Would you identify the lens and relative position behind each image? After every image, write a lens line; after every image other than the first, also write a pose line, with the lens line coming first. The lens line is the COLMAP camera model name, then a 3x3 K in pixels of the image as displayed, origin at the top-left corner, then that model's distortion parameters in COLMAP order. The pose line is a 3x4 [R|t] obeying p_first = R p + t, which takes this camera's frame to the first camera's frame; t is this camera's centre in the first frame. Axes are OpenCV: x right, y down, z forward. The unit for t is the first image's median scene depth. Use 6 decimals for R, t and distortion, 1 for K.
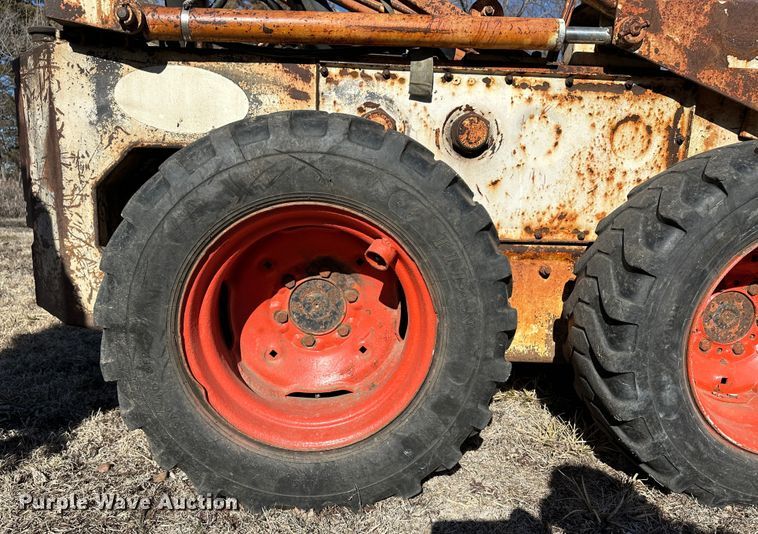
lens RADIAL K [[570.8, 0, 369.6], [0, 570.8, 295.6], [0, 0, 1]] dist [0.023851, -0.041029]
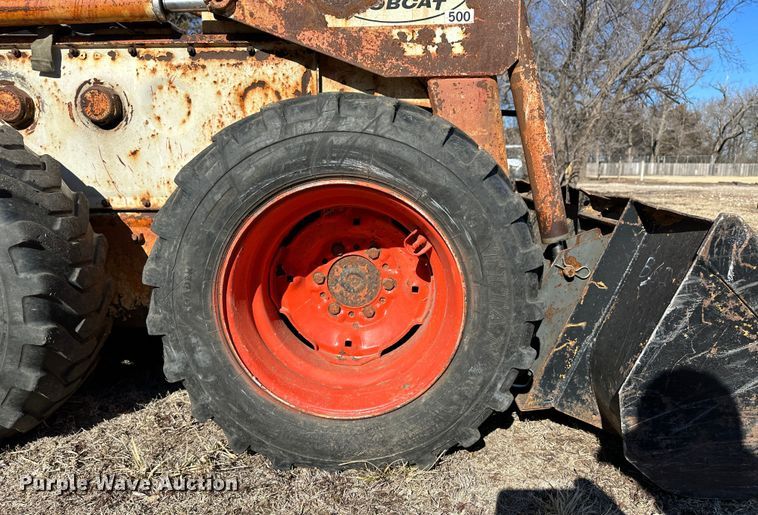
lens RADIAL K [[548.4, 0, 390.4], [0, 548.4, 282.8], [0, 0, 1]] dist [-0.003594, -0.005133]
pose [[0.995895, -0.012808, -0.089603, 0.783690], [0.014741, 0.999672, 0.020939, 0.022691], [0.089306, -0.022174, 0.995757, 0.055994]]
